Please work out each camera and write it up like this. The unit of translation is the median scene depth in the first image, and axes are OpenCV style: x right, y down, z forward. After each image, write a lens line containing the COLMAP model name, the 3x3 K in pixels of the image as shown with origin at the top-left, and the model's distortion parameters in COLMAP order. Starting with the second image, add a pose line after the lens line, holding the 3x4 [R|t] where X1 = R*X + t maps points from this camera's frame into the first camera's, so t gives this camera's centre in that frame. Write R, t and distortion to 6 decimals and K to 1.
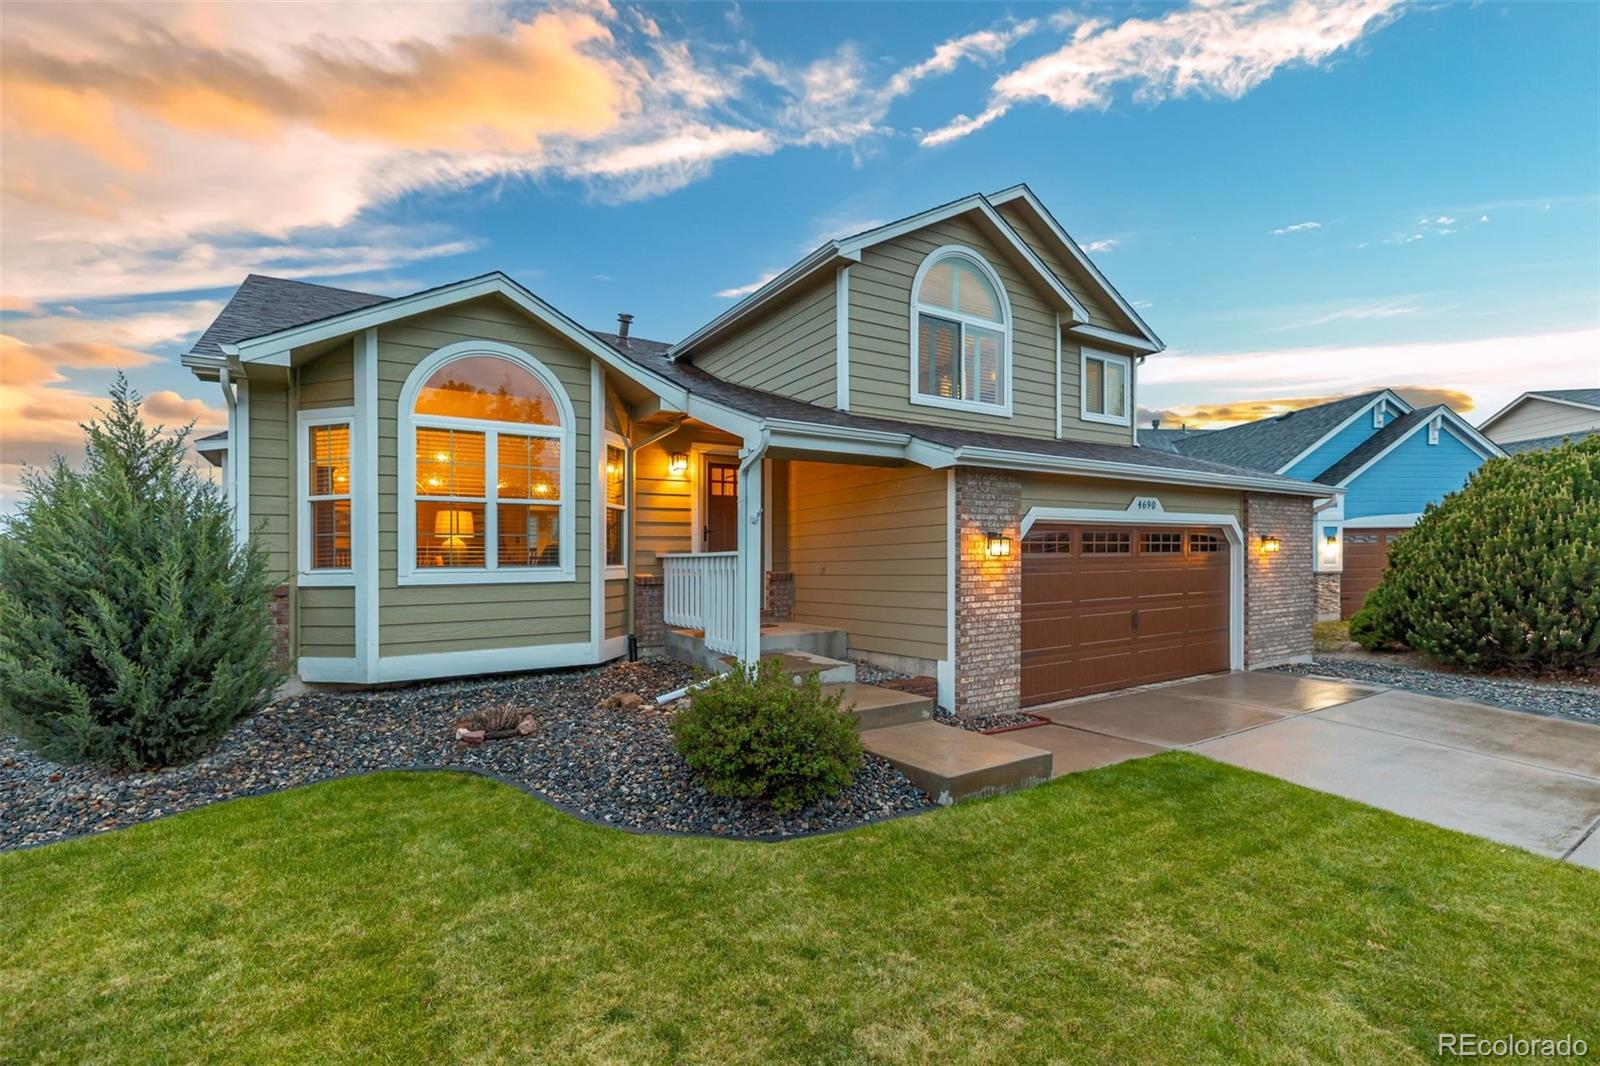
lens RADIAL K [[700.4, 0, 800.0], [0, 700.4, 533.0], [0, 0, 1]] dist [0.000653, 0.000049]
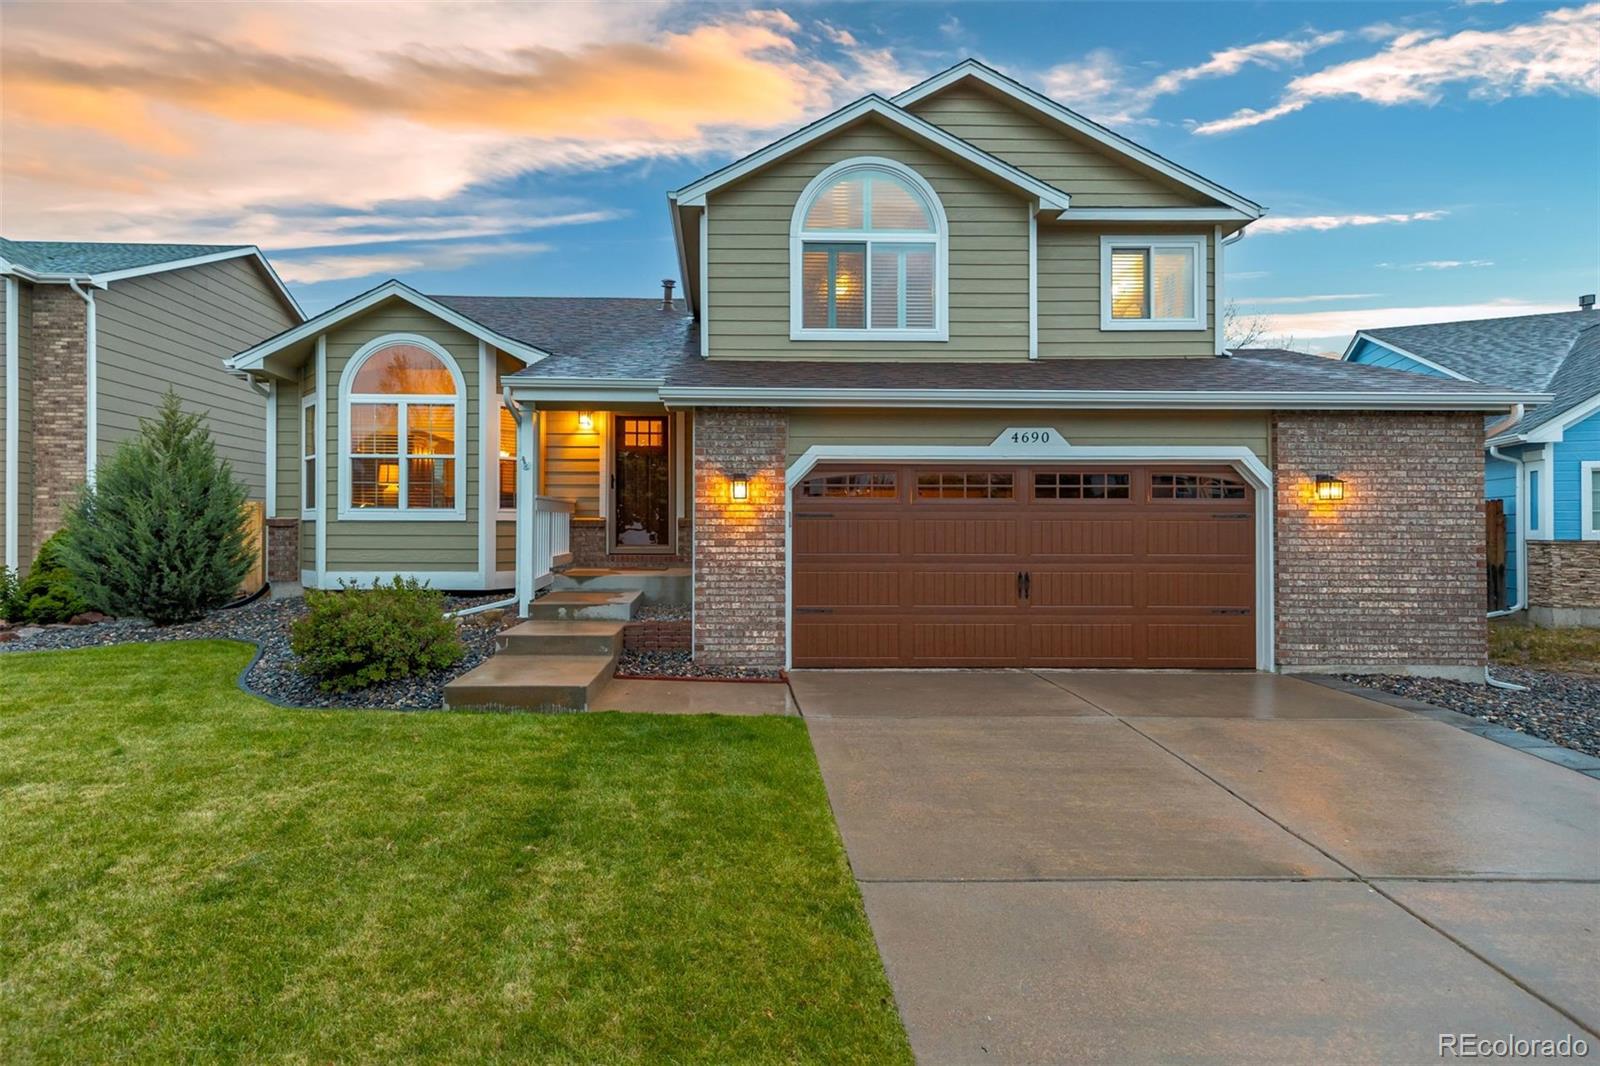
lens RADIAL K [[792.4, 0, 799.8], [0, 792.4, 486.2], [0, 0, 1]] dist [0.020145, -0.000026]
pose [[0.851342, -0.011136, -0.524493, 0.763756], [0.005956, 0.999915, -0.011564, 0.023945], [0.524577, 0.006721, 0.851336, 0.109400]]
